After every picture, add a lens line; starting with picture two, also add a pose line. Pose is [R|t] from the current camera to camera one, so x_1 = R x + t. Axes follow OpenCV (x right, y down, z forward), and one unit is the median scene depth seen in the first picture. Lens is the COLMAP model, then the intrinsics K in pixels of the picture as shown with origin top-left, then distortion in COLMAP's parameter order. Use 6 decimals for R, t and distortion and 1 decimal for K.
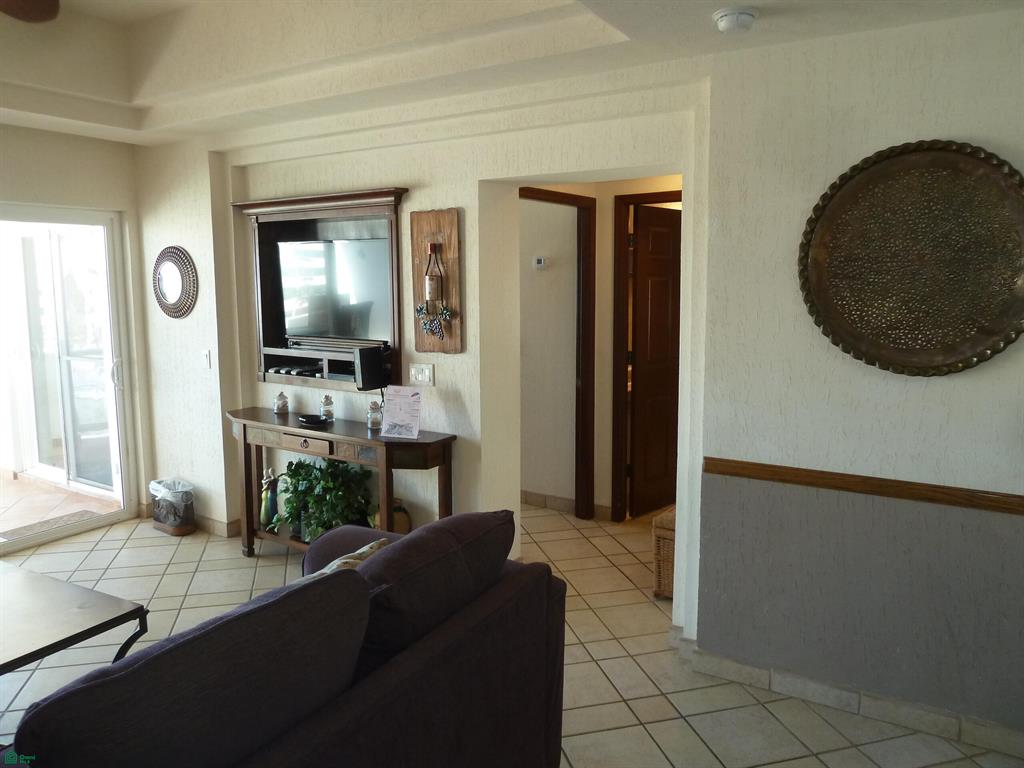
lens RADIAL K [[758.4, 0, 517.0], [0, 758.4, 382.5], [0, 0, 1]] dist [-0.037869, 0.009310]
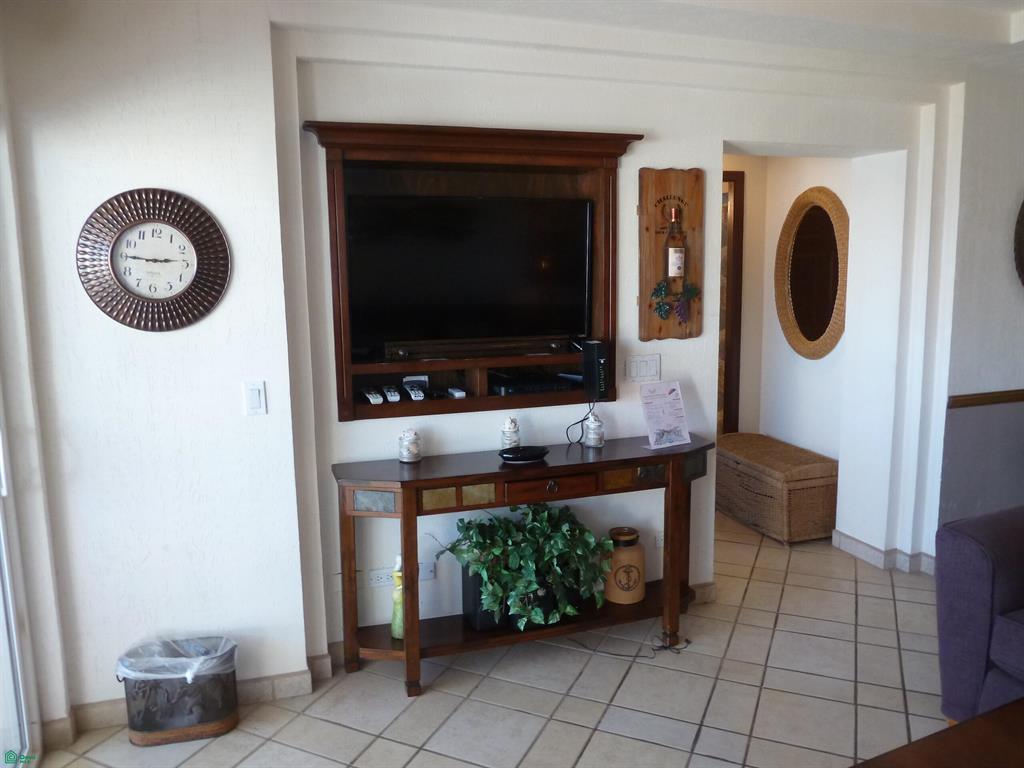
lens RADIAL K [[758.4, 0, 519.5], [0, 758.4, 380.1], [0, 0, 1]] dist [-0.037869, 0.009310]
pose [[0.617282, -0.125479, 0.776671, -0.835686], [0.117425, 0.990836, 0.066753, -0.067587], [-0.777929, 0.049995, 0.626360, 0.580313]]
